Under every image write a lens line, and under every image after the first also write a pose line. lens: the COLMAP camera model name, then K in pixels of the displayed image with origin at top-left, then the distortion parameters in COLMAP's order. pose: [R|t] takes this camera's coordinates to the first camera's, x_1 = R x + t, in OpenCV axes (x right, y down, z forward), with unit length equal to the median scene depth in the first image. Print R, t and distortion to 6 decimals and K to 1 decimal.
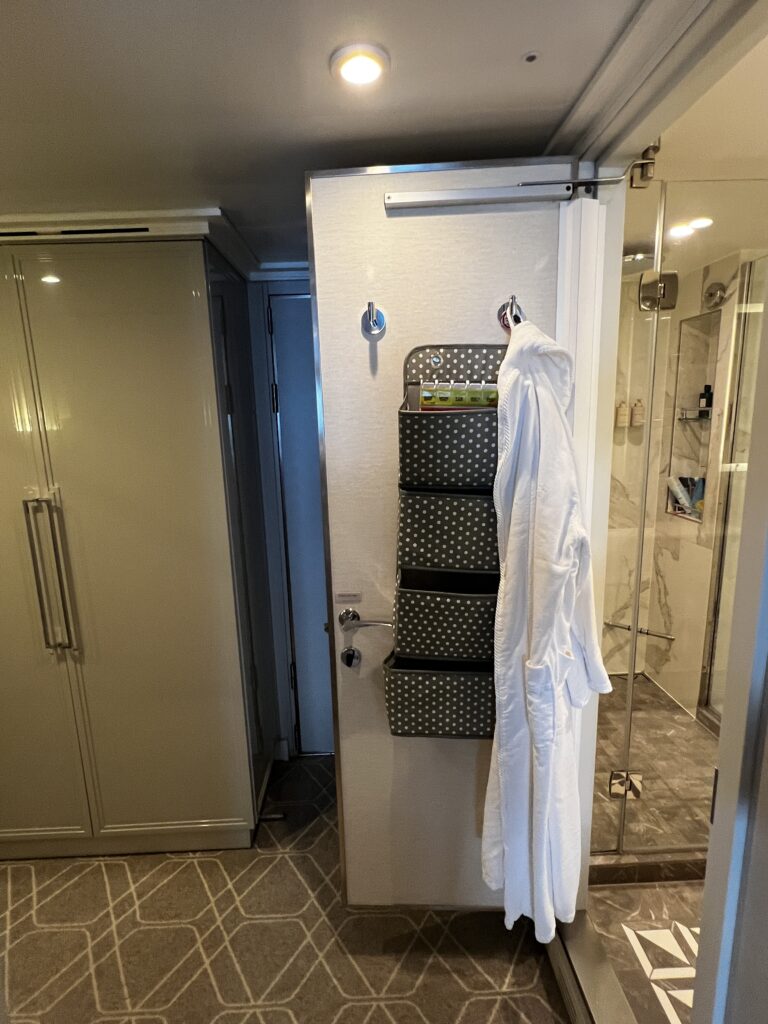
lens RADIAL K [[522.7, 0, 378.0], [0, 522.7, 513.7], [0, 0, 1]] dist [-0.002927, -0.000655]
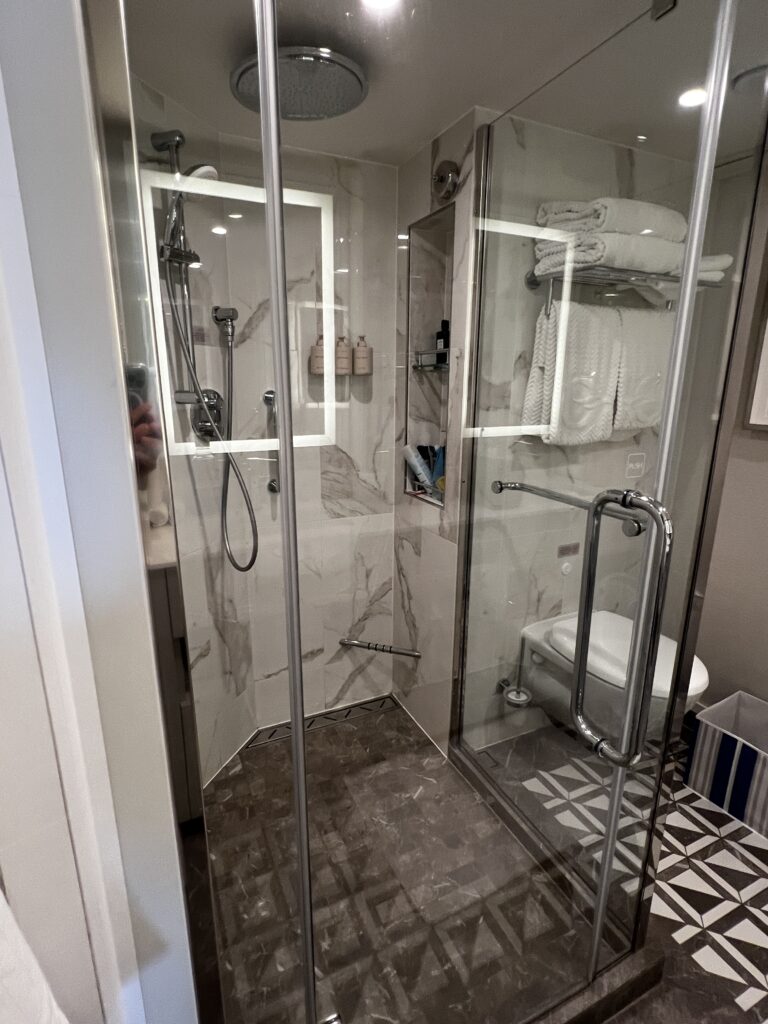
lens RADIAL K [[522.7, 0, 384.4], [0, 522.7, 517.5], [0, 0, 1]] dist [-0.002927, -0.000655]
pose [[0.914417, -0.070705, 0.398551, 0.230558], [0.045781, 0.996373, 0.071722, -0.023725], [-0.402177, -0.047338, 0.914337, 0.332014]]
